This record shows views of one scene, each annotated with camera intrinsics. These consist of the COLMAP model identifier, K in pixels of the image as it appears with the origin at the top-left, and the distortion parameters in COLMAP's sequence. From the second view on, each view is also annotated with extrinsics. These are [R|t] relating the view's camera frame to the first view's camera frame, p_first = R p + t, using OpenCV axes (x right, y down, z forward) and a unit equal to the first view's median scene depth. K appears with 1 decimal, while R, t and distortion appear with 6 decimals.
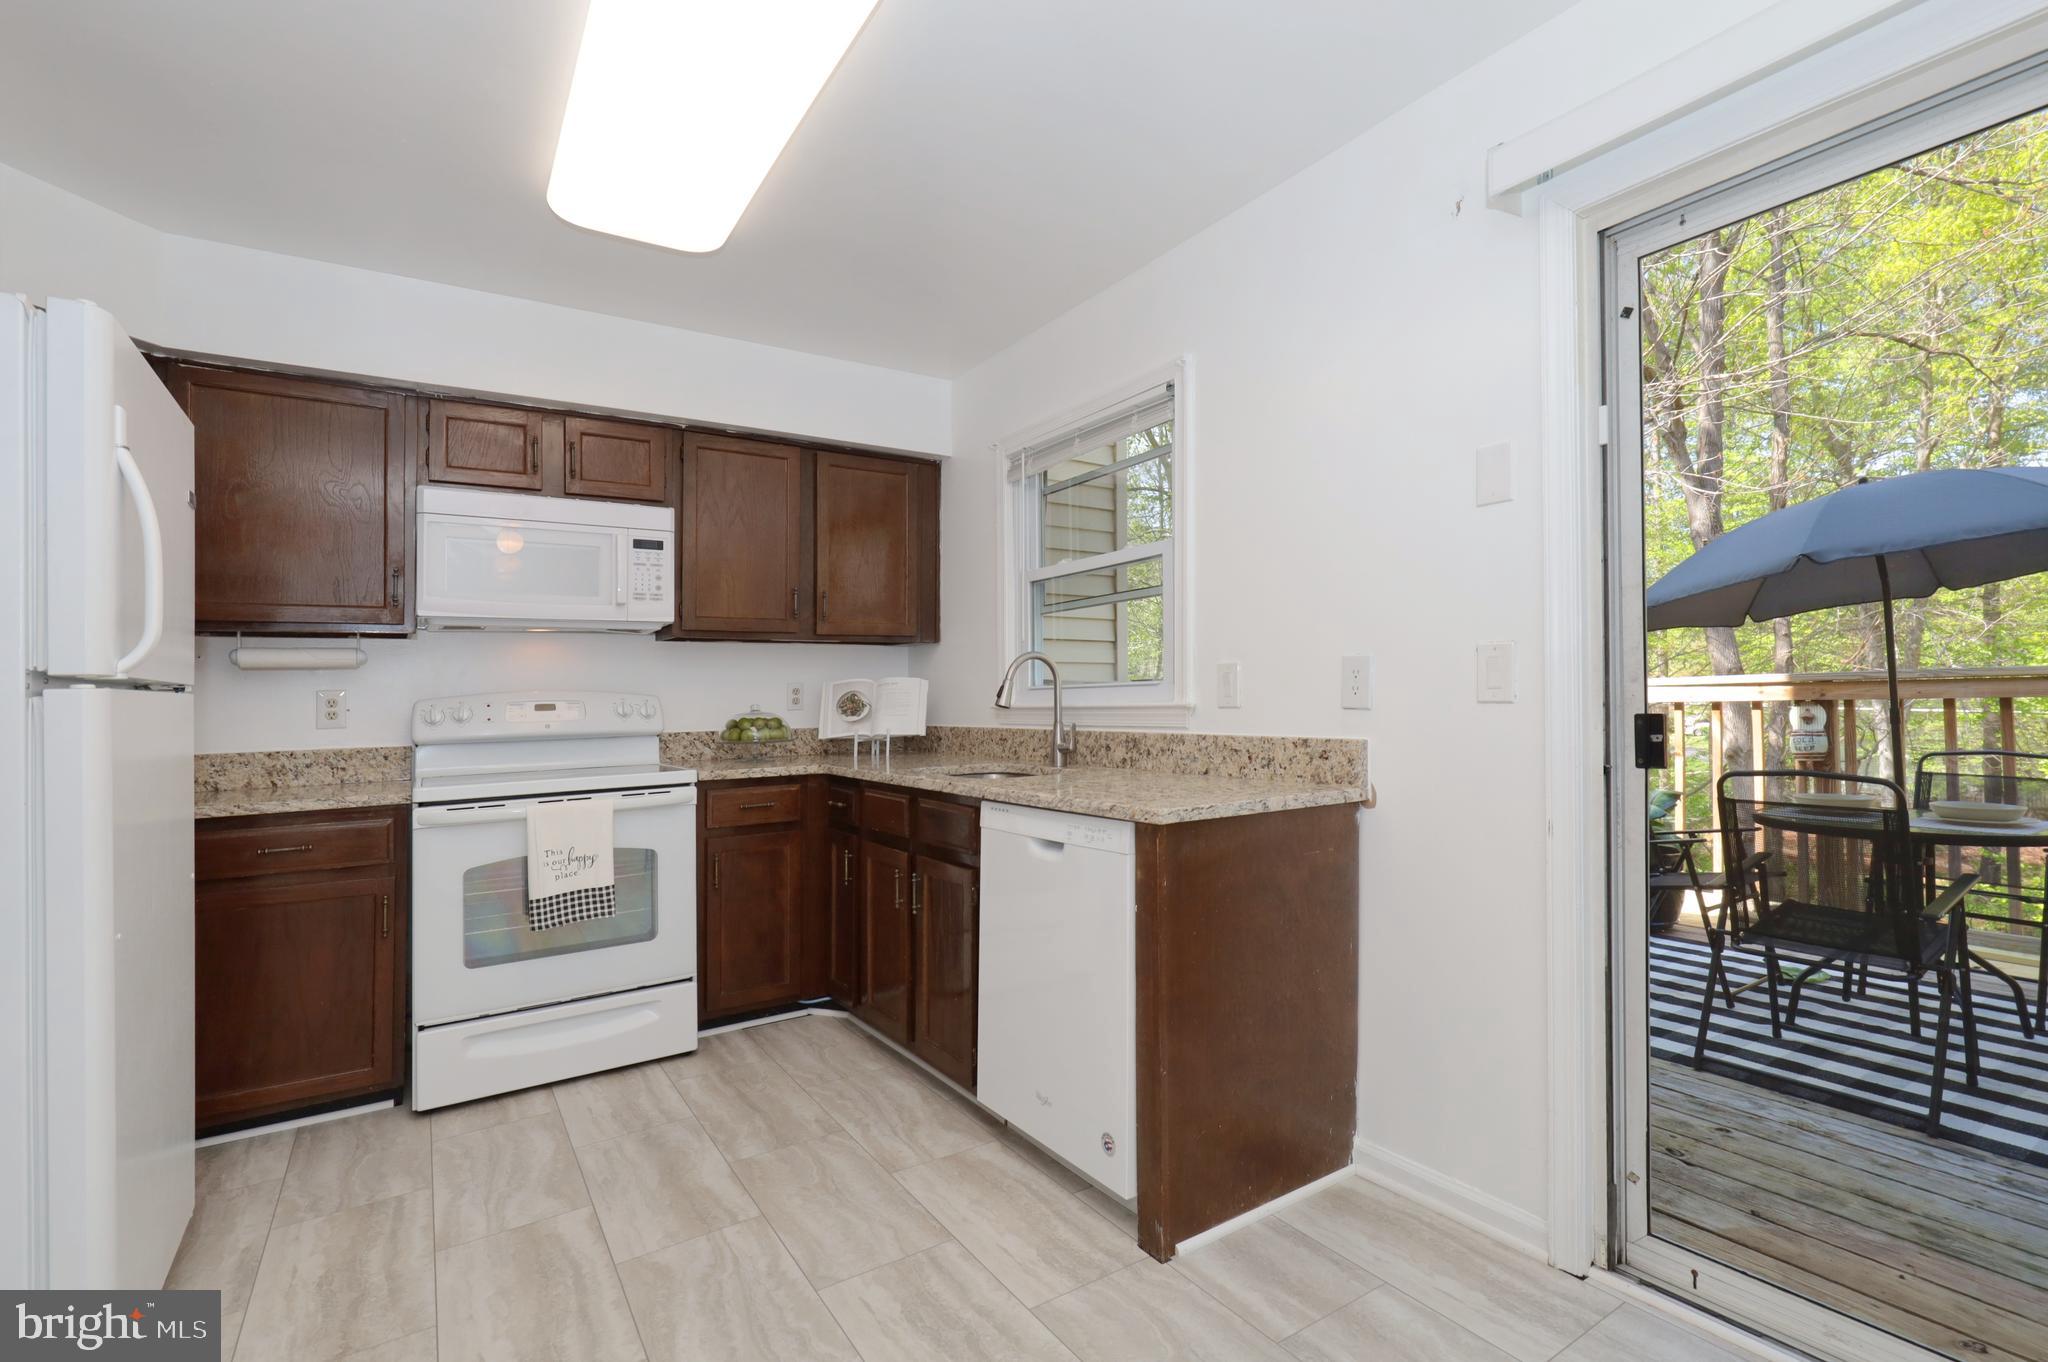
lens RADIAL K [[932.0, 0, 1041.3], [0, 932.0, 694.2], [0, 0, 1]] dist [0.002285, 0.000757]
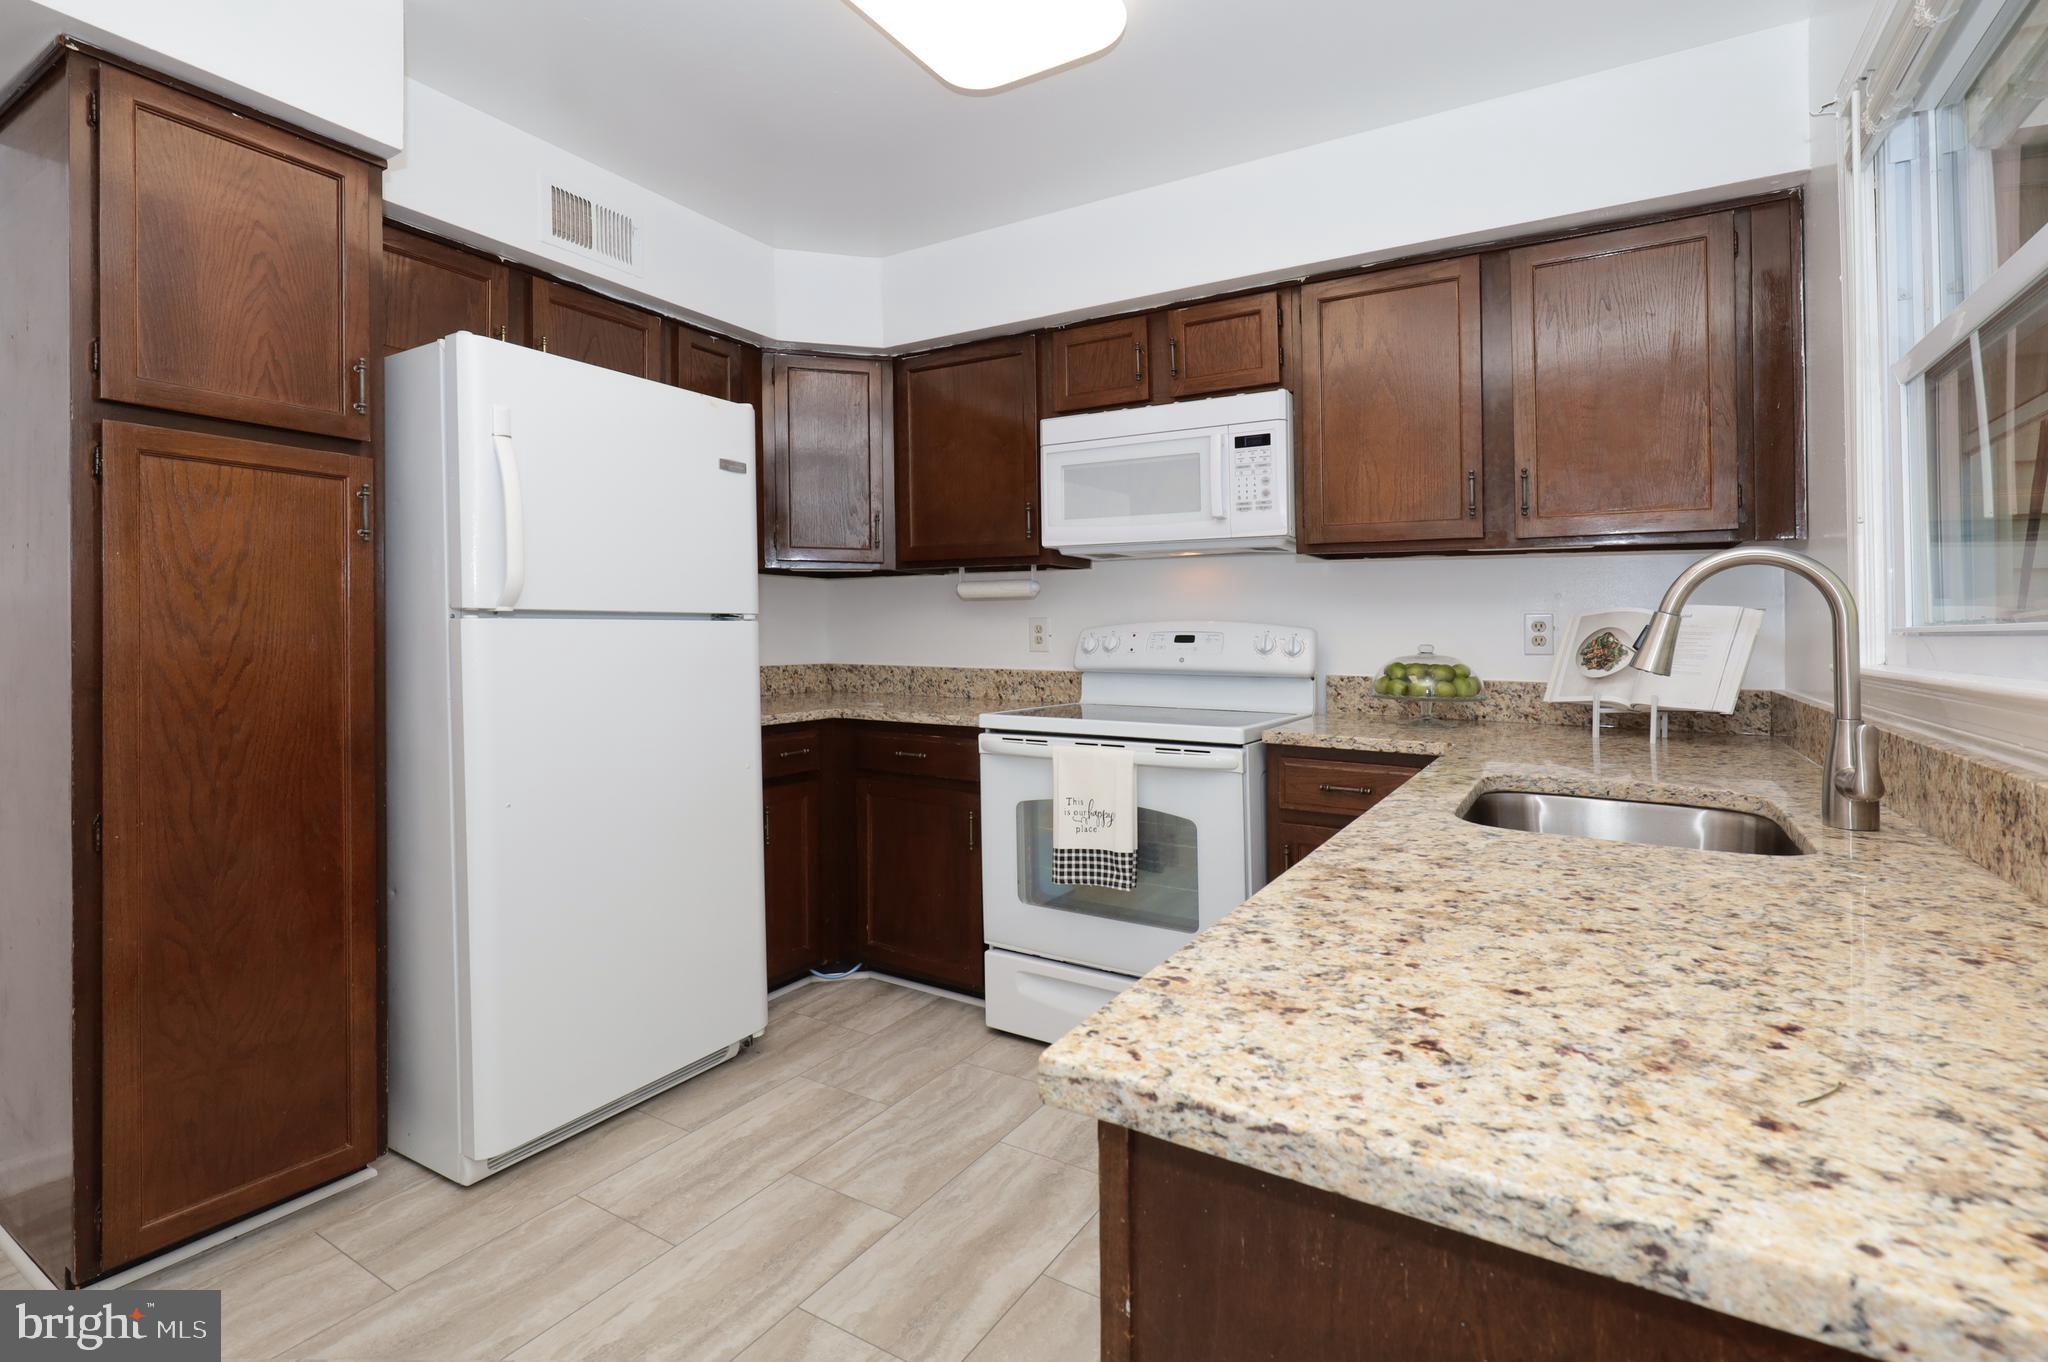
lens RADIAL K [[932.0, 0, 1044.8], [0, 932.0, 620.9], [0, 0, 1]] dist [0.002285, 0.000757]
pose [[0.427095, 0.017110, -0.904045, 0.252127], [-0.012780, 0.999835, 0.012885, -0.014572], [0.904116, 0.006051, 0.427243, 0.538465]]
